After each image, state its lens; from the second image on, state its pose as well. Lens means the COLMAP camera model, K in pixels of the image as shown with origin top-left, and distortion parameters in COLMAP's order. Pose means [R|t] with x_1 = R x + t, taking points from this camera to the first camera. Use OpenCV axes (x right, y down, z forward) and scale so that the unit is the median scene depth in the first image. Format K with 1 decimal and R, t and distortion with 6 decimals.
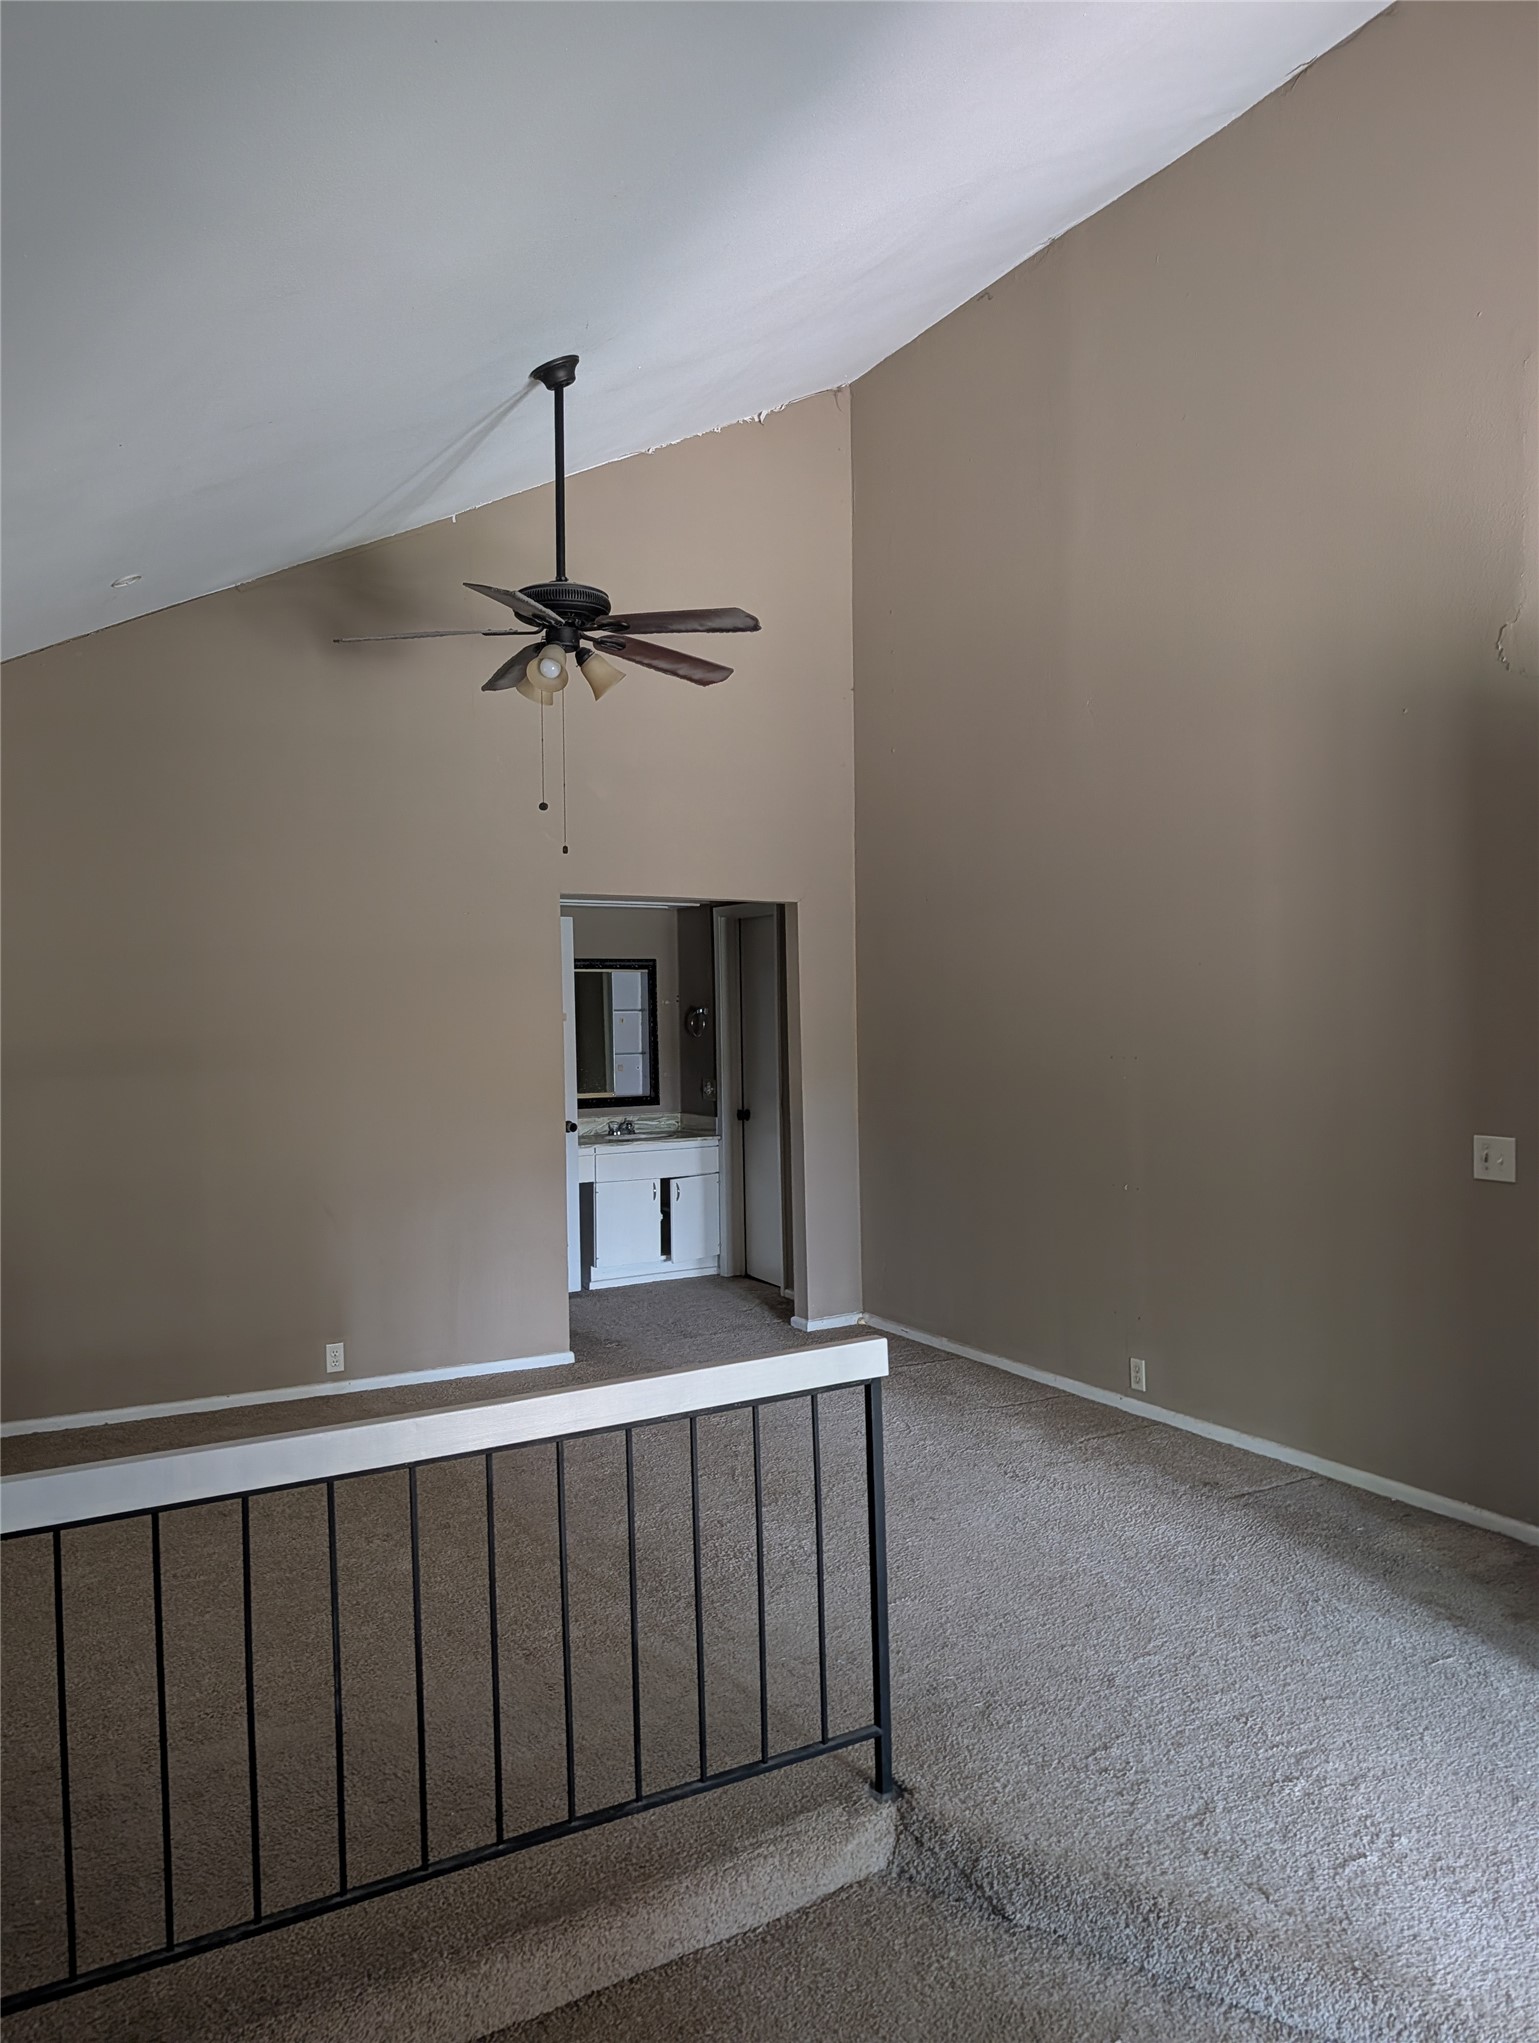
lens RADIAL K [[1450.2, 0, 777.7], [0, 1450.2, 1018.6], [0, 0, 1]] dist [0.112666, 0.001596]
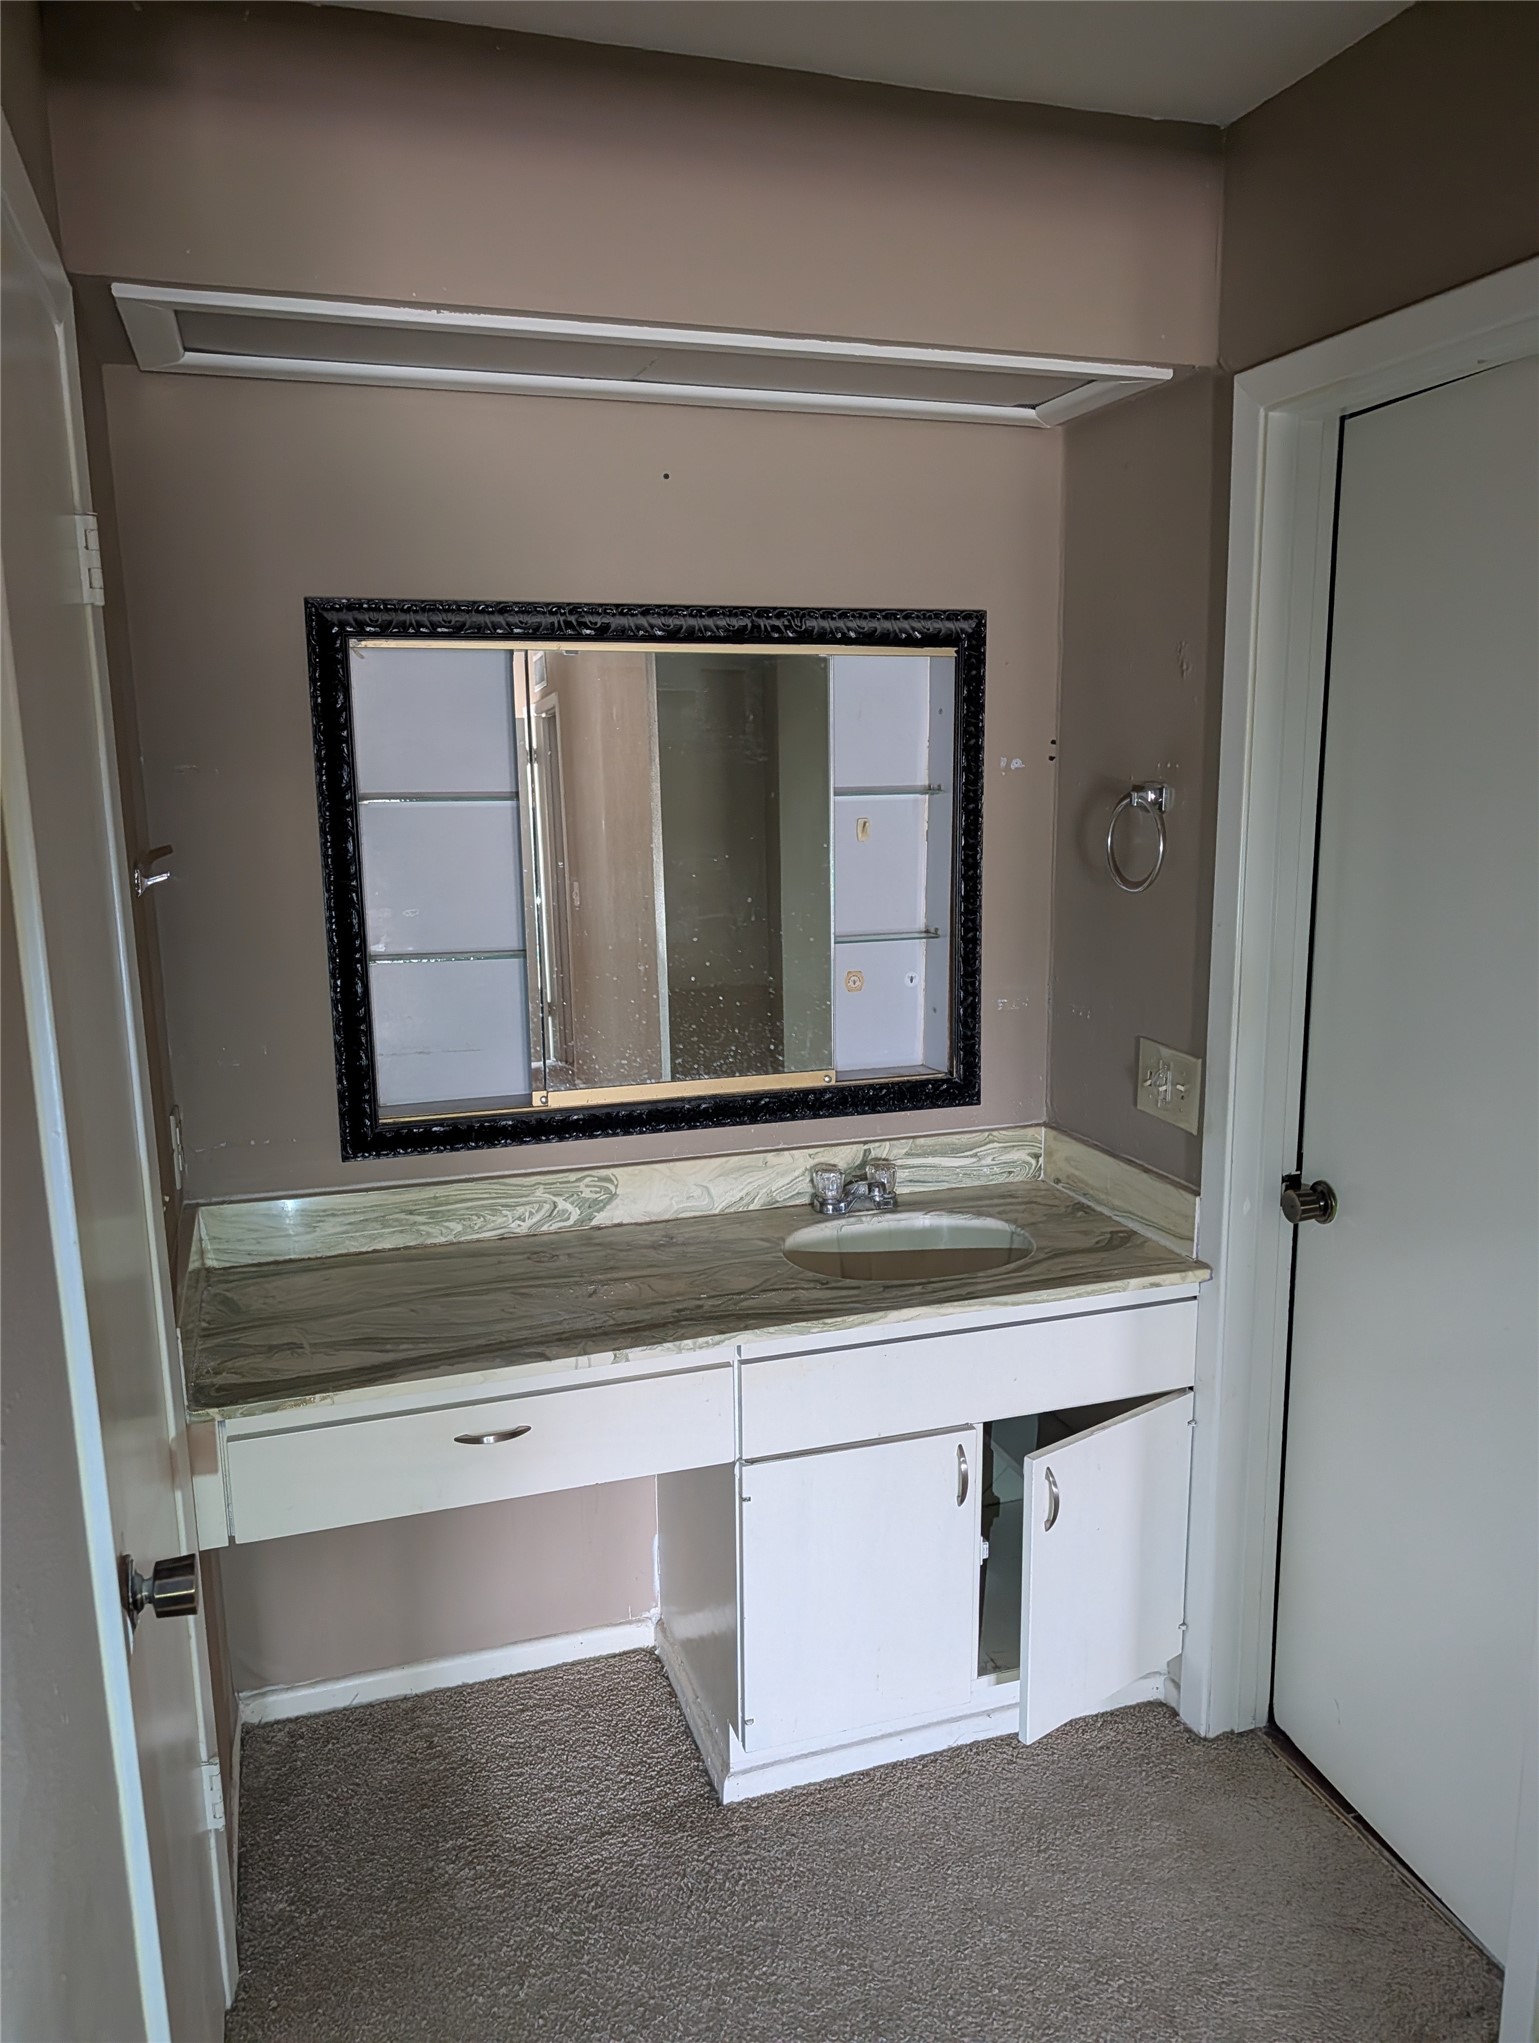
lens RADIAL K [[1450.2, 0, 761.9], [0, 1450.2, 1023.1], [0, 0, 1]] dist [0.112666, 0.001596]
pose [[0.977840, 0.041748, -0.205148, -0.065449], [-0.004896, 0.984208, 0.176951, -0.012031], [0.209295, -0.172025, 0.962602, 0.710808]]
